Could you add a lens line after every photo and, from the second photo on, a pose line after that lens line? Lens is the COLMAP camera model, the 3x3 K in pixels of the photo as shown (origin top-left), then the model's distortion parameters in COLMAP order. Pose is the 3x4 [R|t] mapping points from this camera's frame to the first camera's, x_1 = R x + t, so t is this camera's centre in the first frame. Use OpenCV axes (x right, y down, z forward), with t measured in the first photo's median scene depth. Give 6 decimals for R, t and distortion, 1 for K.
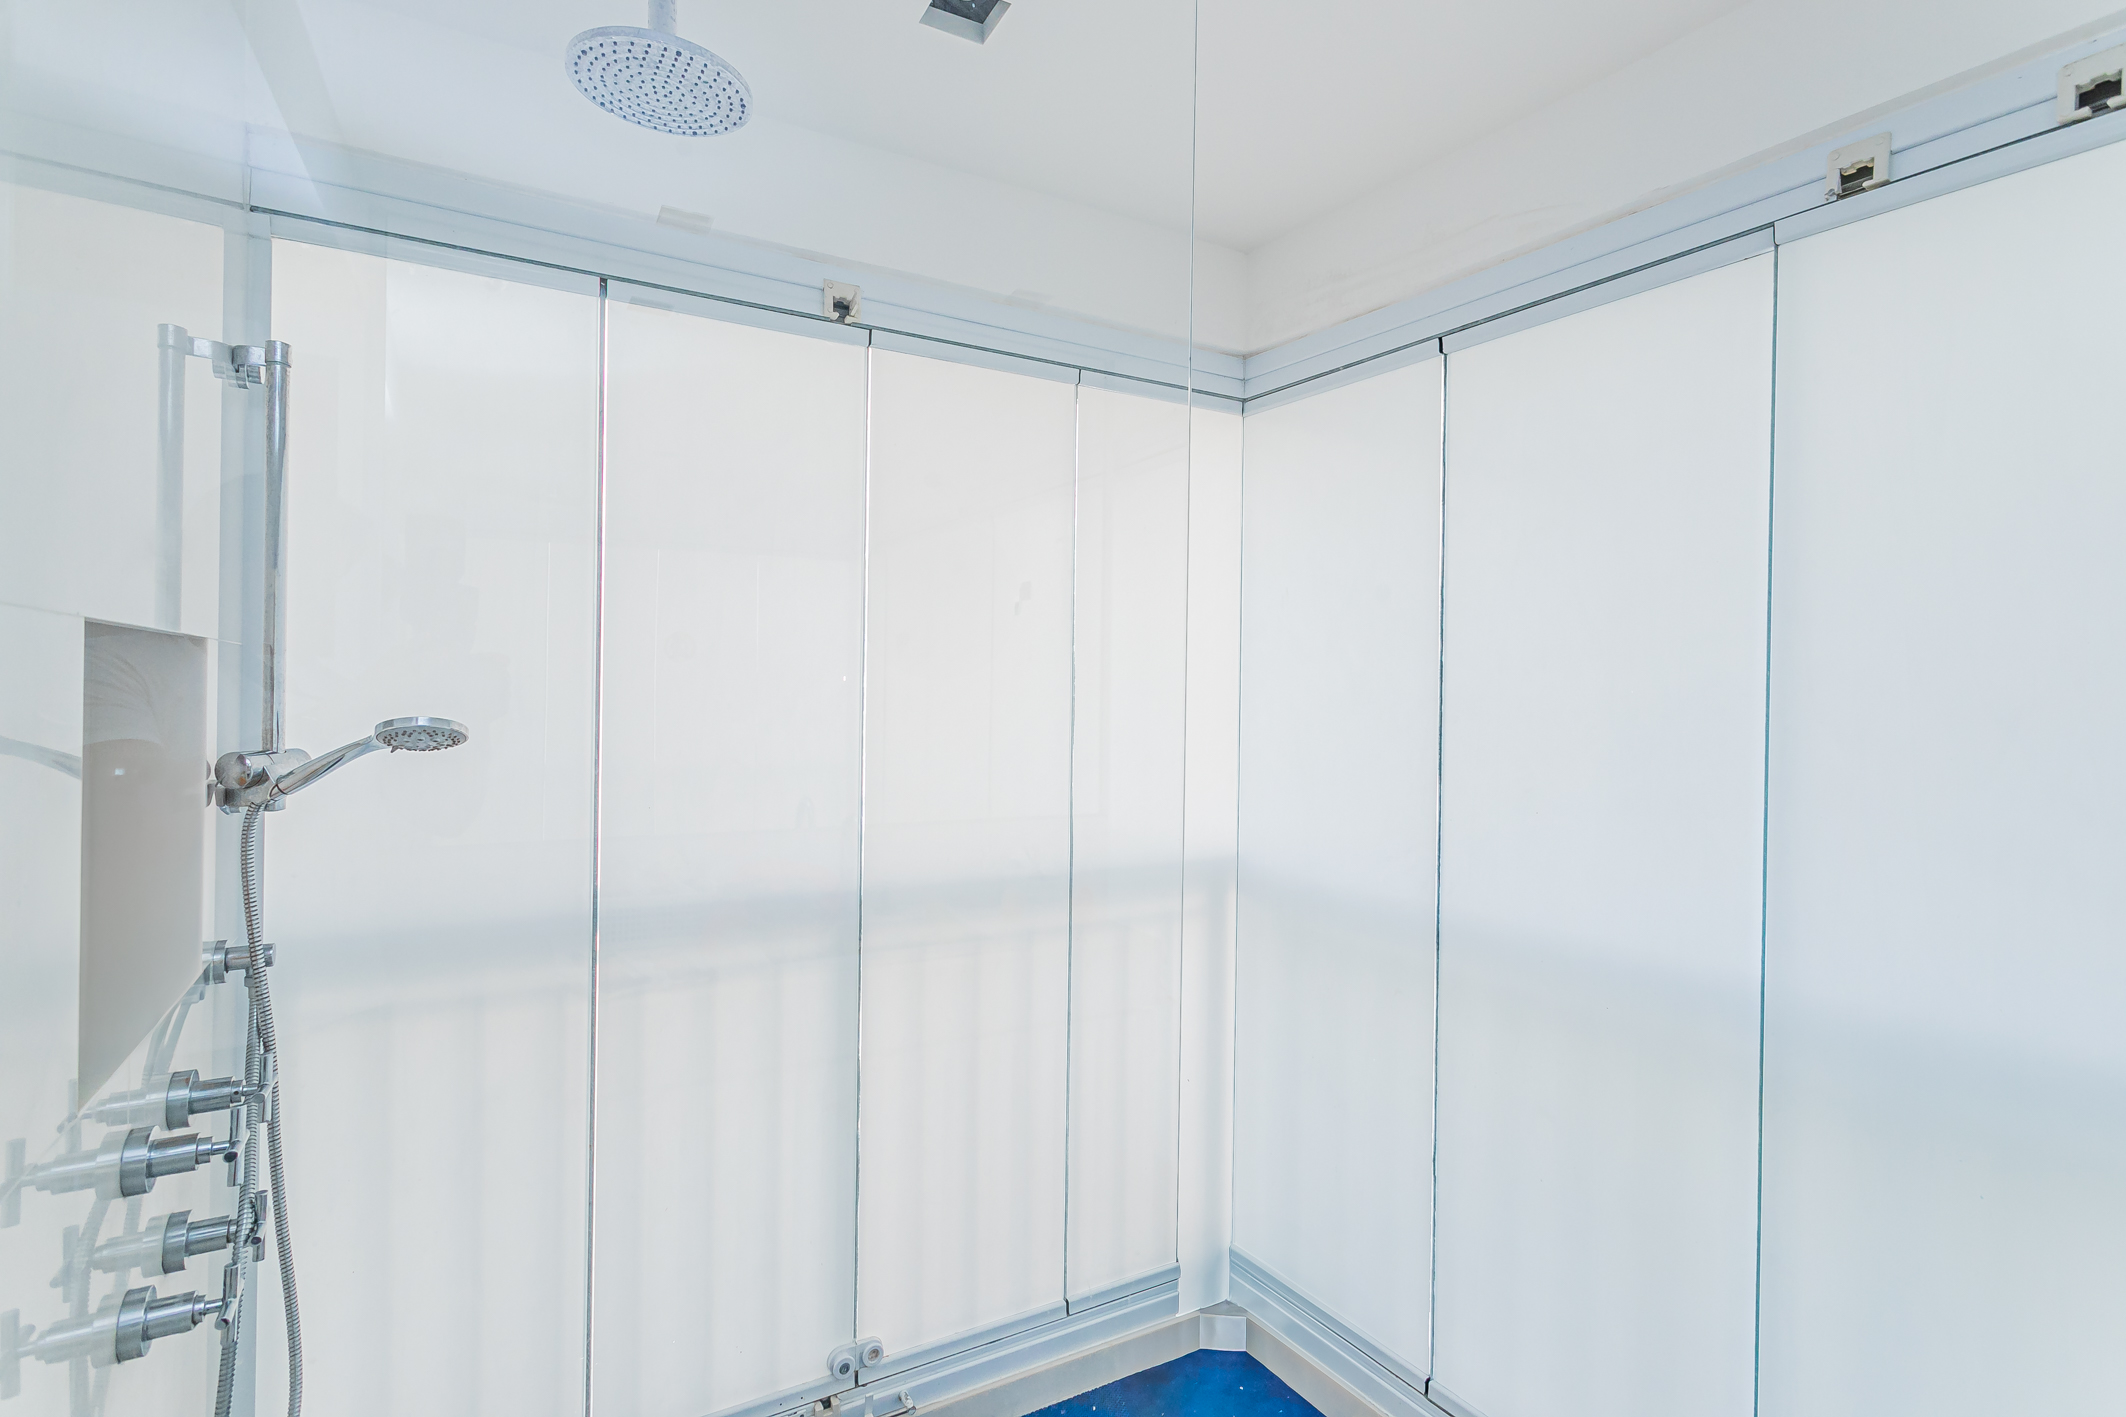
lens RADIAL K [[1023.5, 0, 1058.4], [0, 1023.5, 699.1], [0, 0, 1]] dist [0.015177, 0.000366]
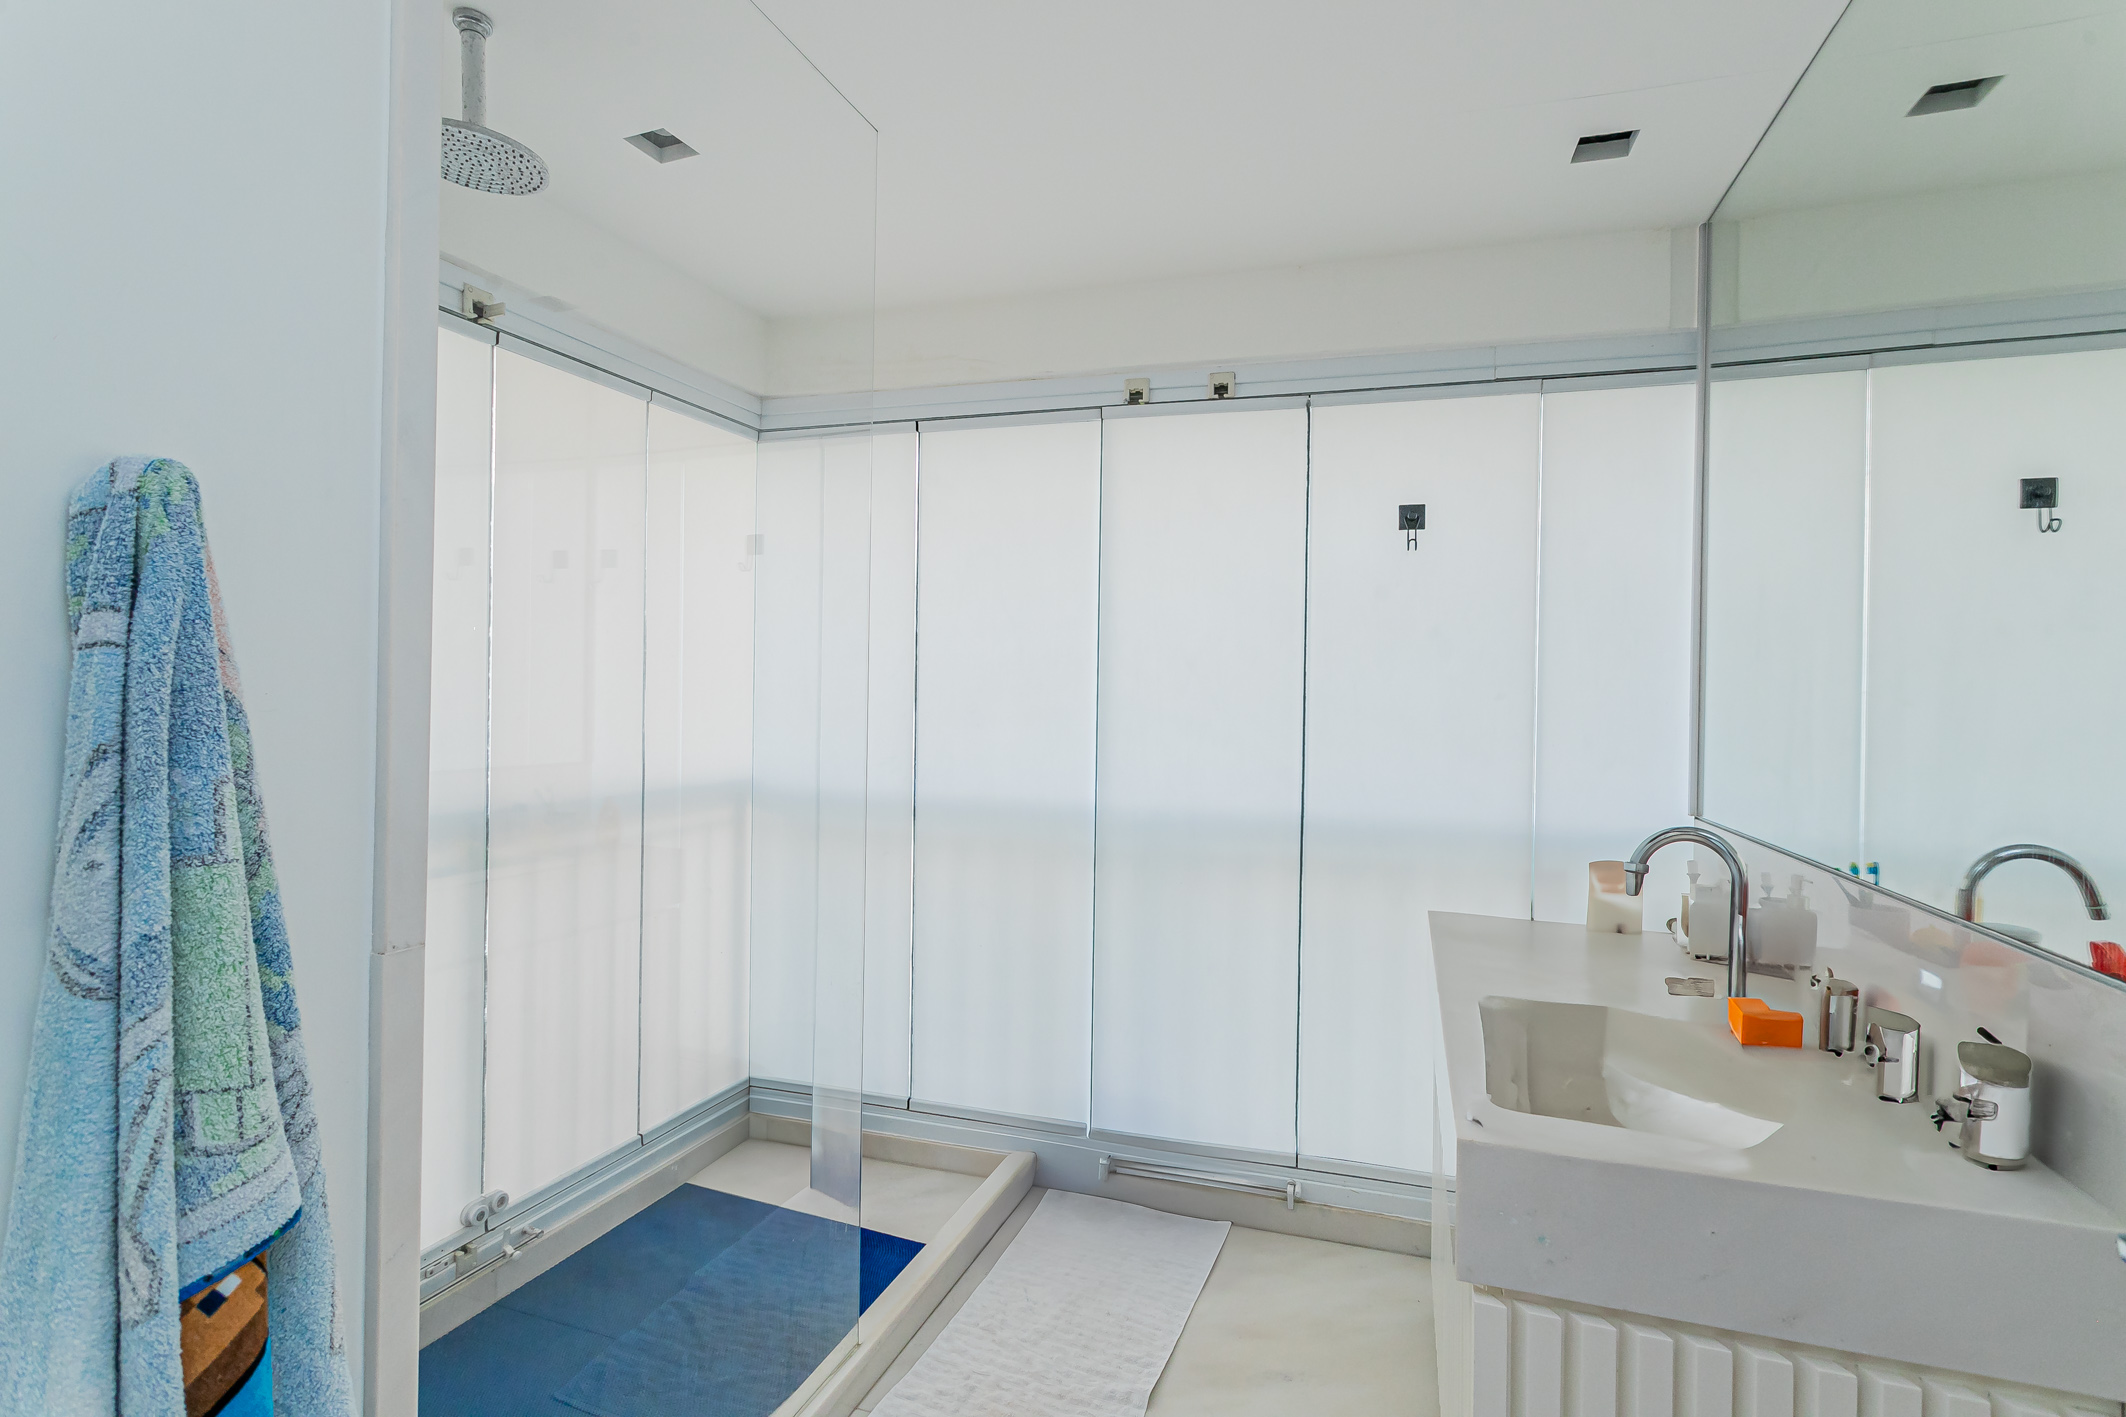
lens RADIAL K [[1013.5, 0, 1065.1], [0, 1013.5, 684.9], [0, 0, 1]] dist [-0.000324, 0.000236]
pose [[0.769608, 0.003443, 0.638508, -0.420817], [-0.002947, 0.999994, -0.001839, 0.043116], [-0.638510, -0.000467, 0.769613, -0.303098]]
